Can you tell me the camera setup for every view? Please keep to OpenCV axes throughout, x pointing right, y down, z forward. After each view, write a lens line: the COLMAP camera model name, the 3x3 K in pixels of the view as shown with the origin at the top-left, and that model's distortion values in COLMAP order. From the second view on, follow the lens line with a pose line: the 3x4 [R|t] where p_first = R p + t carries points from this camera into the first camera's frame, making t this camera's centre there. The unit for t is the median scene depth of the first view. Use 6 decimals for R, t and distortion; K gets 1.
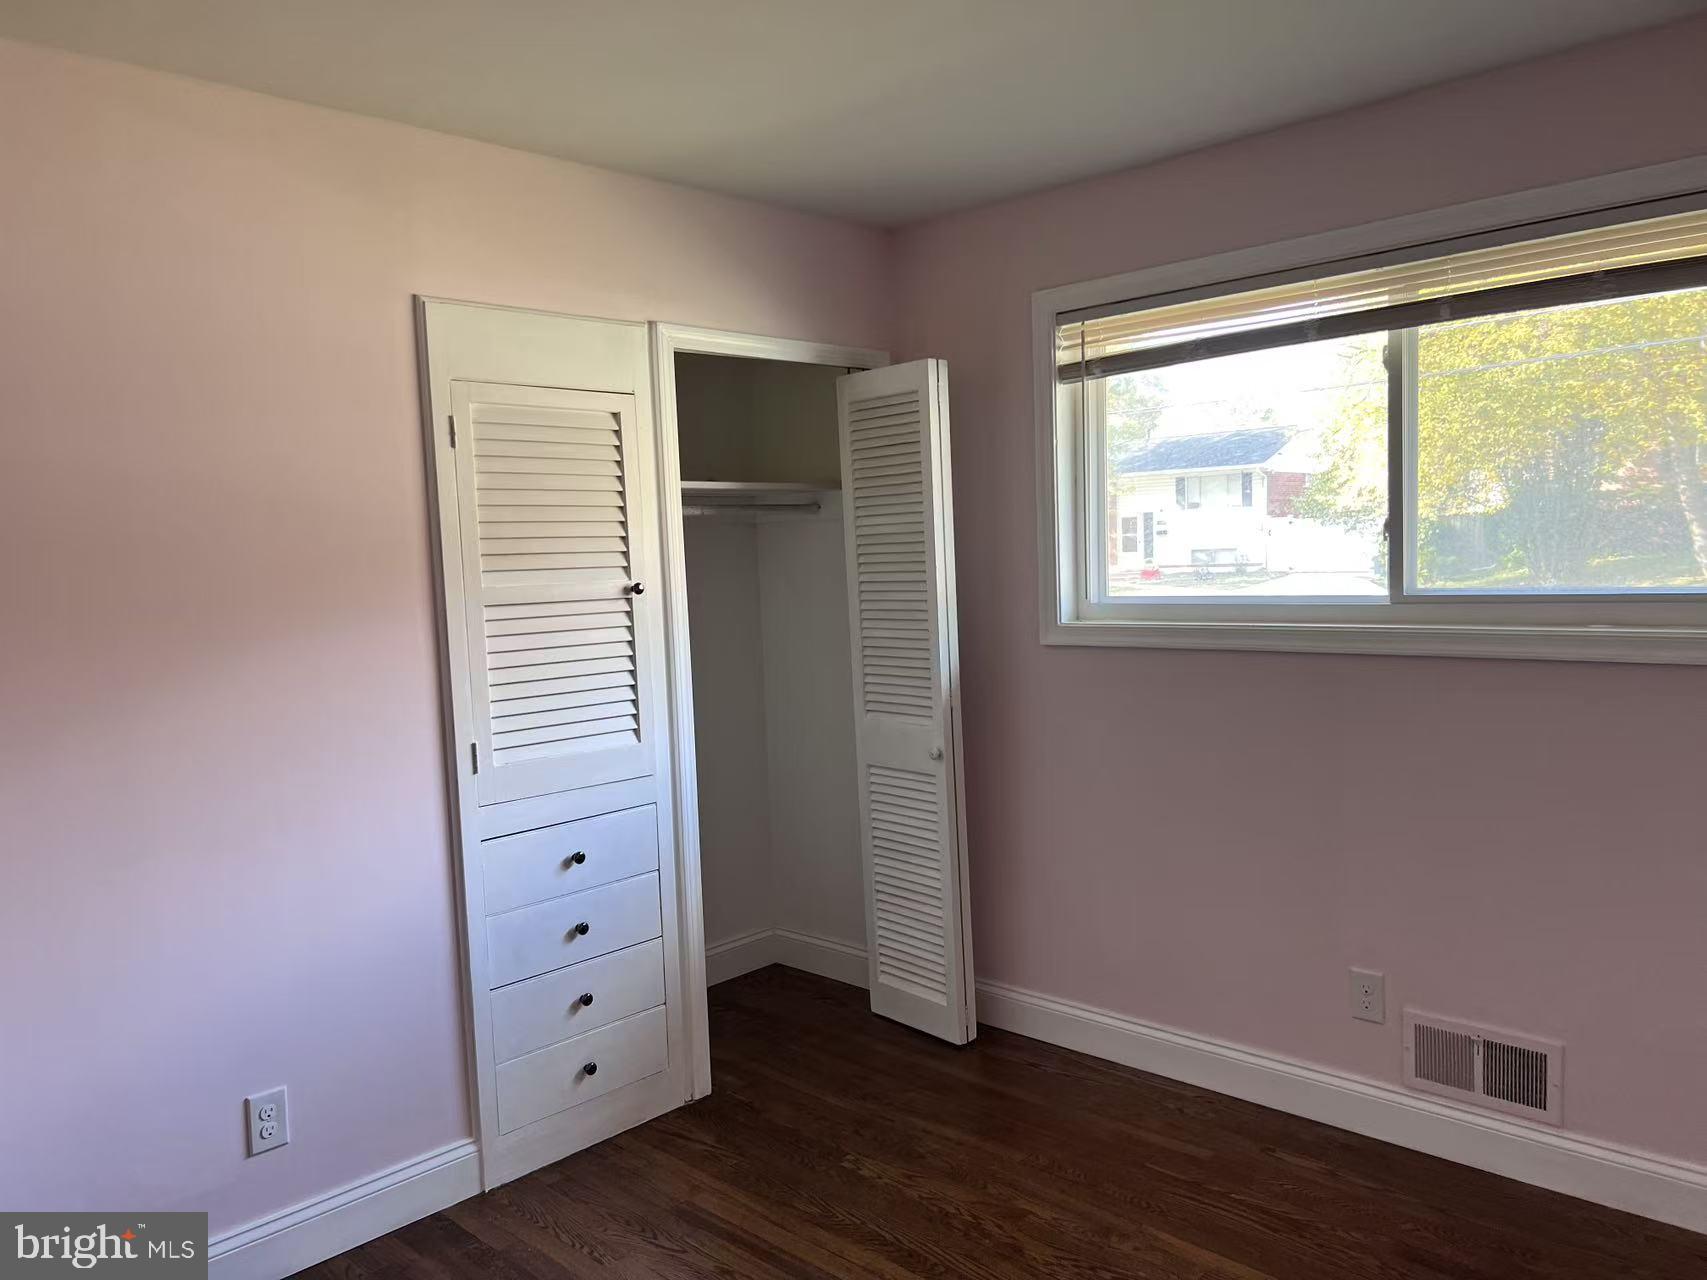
lens RADIAL K [[1257.1, 0, 848.3], [0, 1257.1, 635.9], [0, 0, 1]] dist [0.061526, -0.137861]
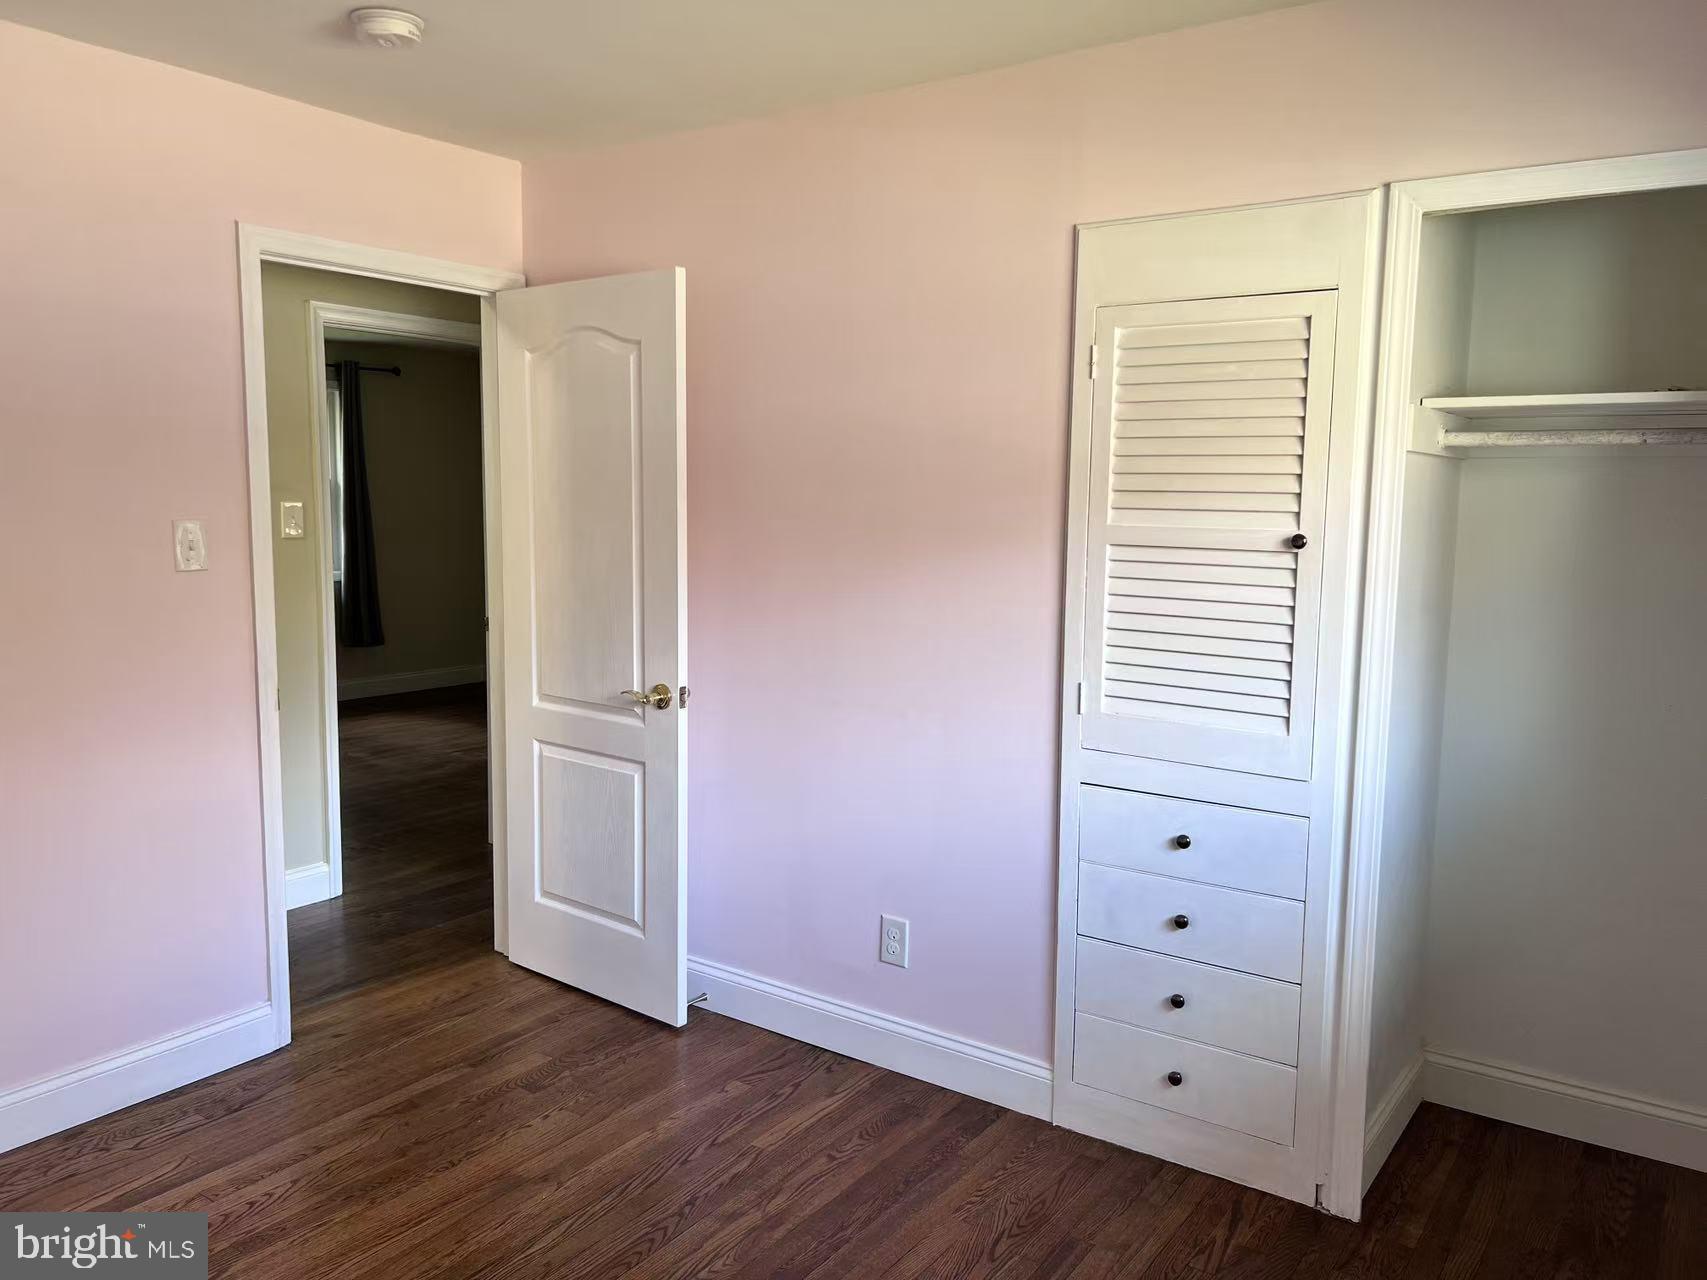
lens RADIAL K [[1257.1, 0, 848.3], [0, 1257.1, 635.9], [0, 0, 1]] dist [0.061526, -0.137861]
pose [[0.153605, 0.148577, -0.976898, 0.617149], [-0.092212, 0.986472, 0.135534, -0.065735], [0.983820, 0.069264, 0.165228, 0.648698]]
